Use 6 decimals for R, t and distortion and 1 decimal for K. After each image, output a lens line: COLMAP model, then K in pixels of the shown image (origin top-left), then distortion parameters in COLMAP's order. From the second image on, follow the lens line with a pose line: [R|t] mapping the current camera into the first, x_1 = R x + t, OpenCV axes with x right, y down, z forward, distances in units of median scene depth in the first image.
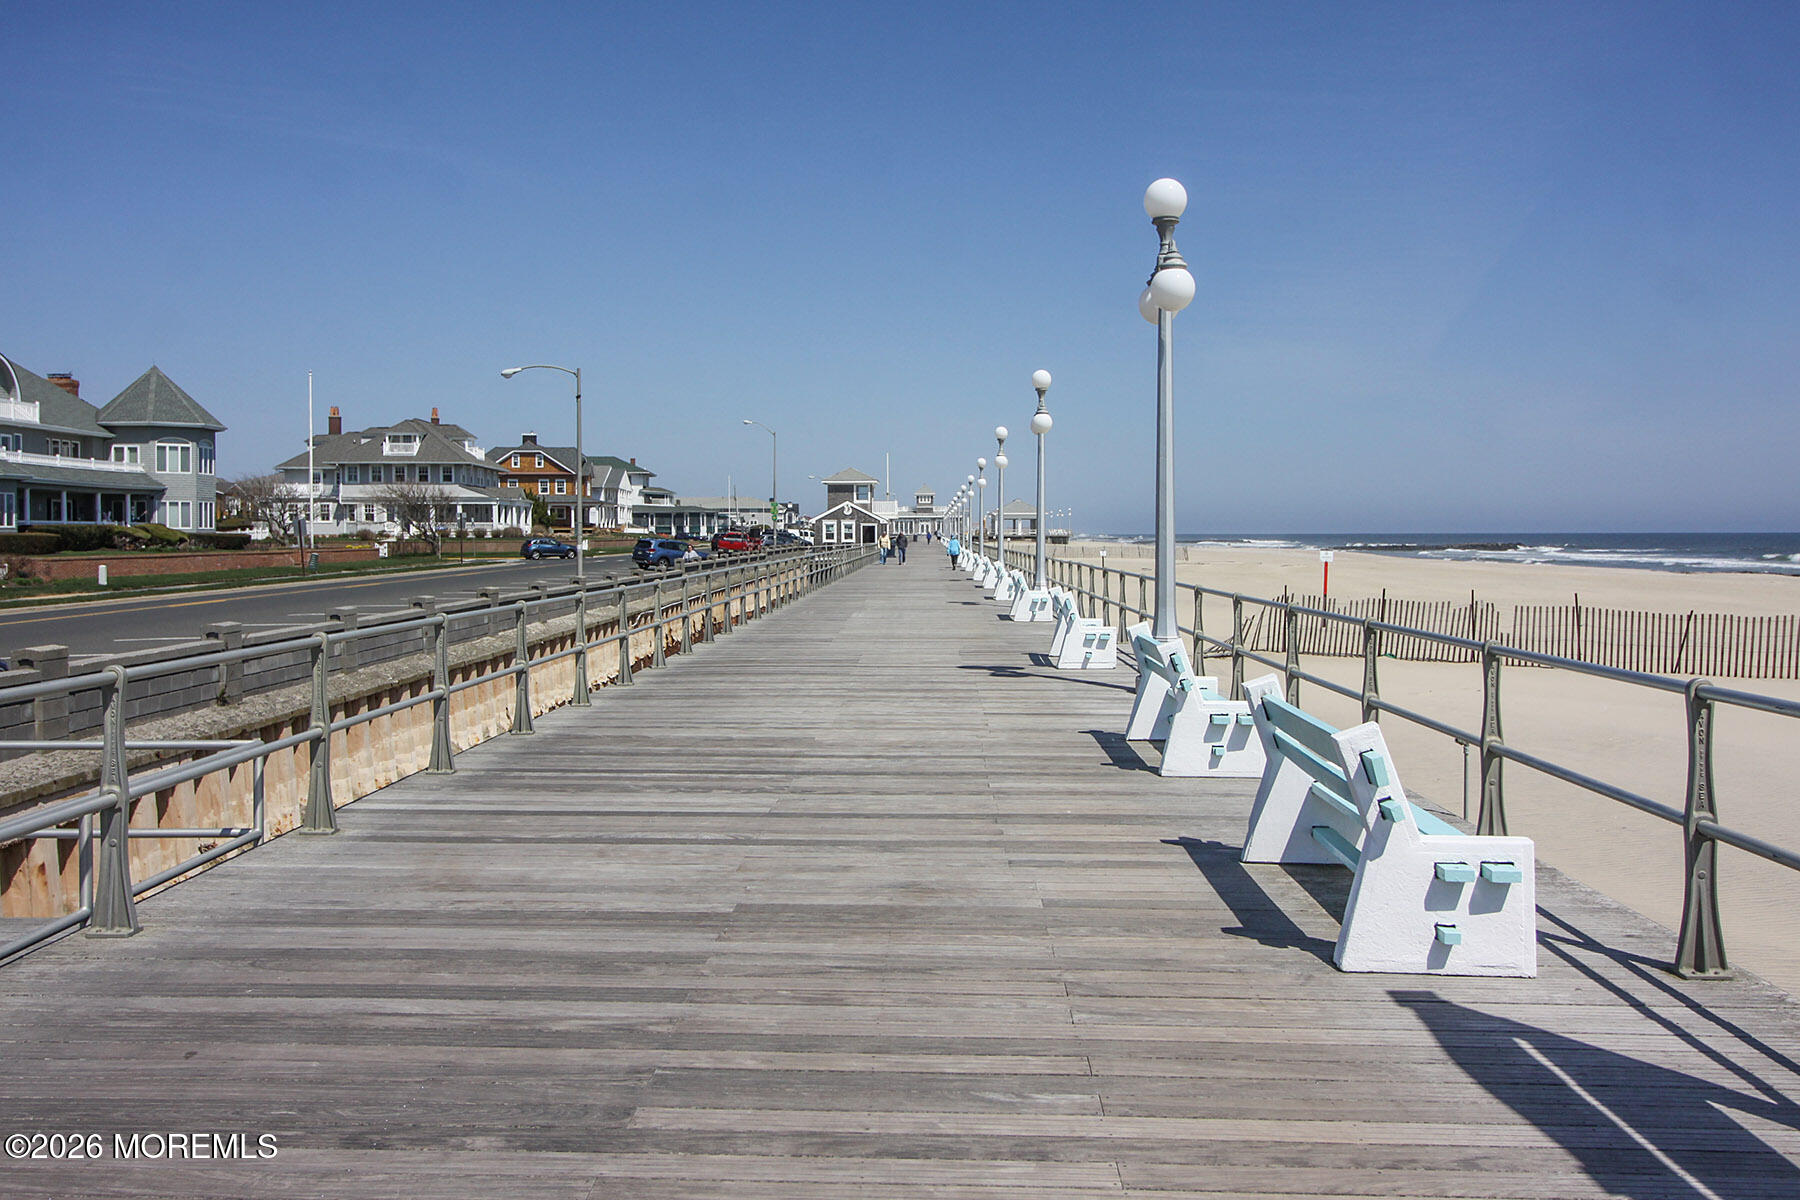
lens RADIAL K [[1504.7, 0, 900.0], [0, 1504.7, 600.0], [0, 0, 1]] dist [0.074575, -0.000581]
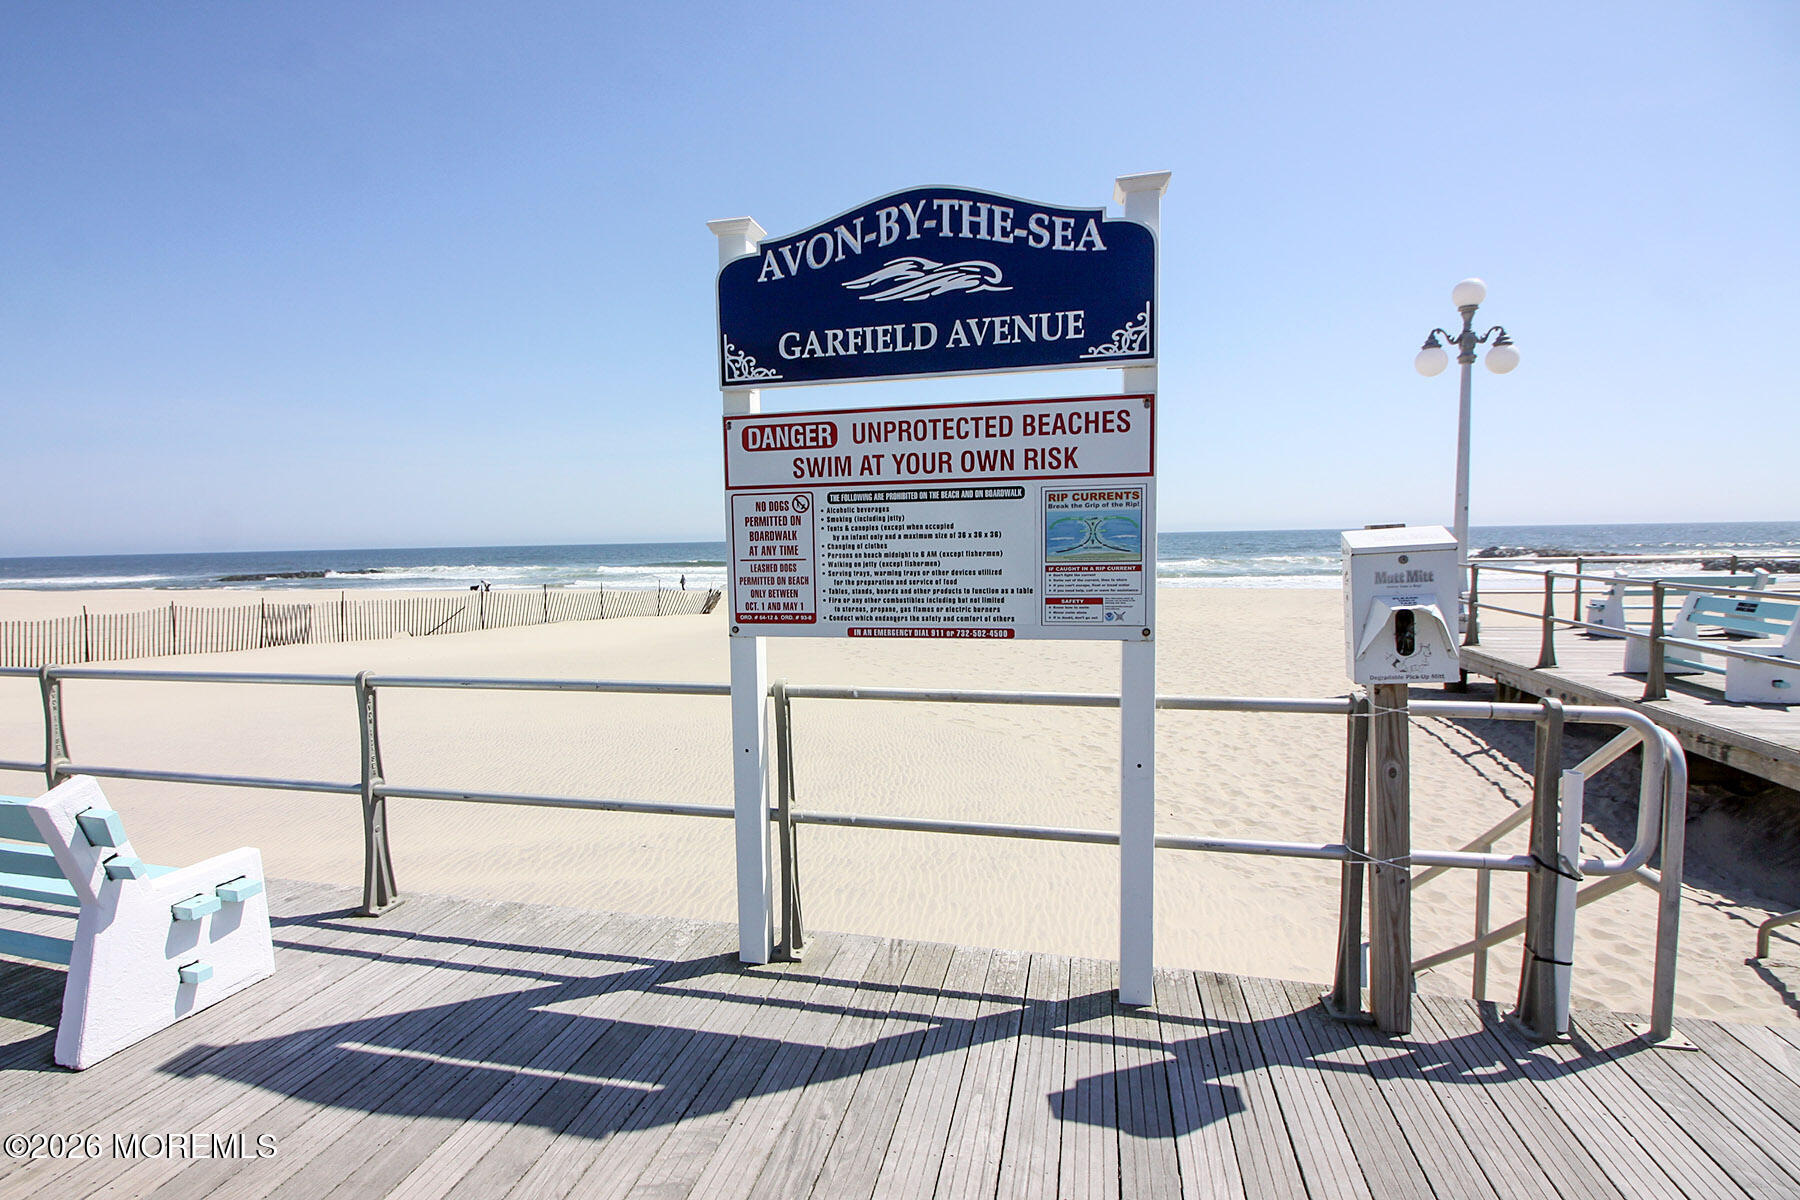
lens RADIAL K [[858.6, 0, 896.3], [0, 858.6, 578.1], [0, 0, 1]] dist [-0.031488, 0.000035]
pose [[0.201181, -0.037837, 0.978823, -0.053480], [0.059837, 0.997862, 0.026274, -0.015405], [-0.977725, 0.053284, 0.203015, 0.450174]]
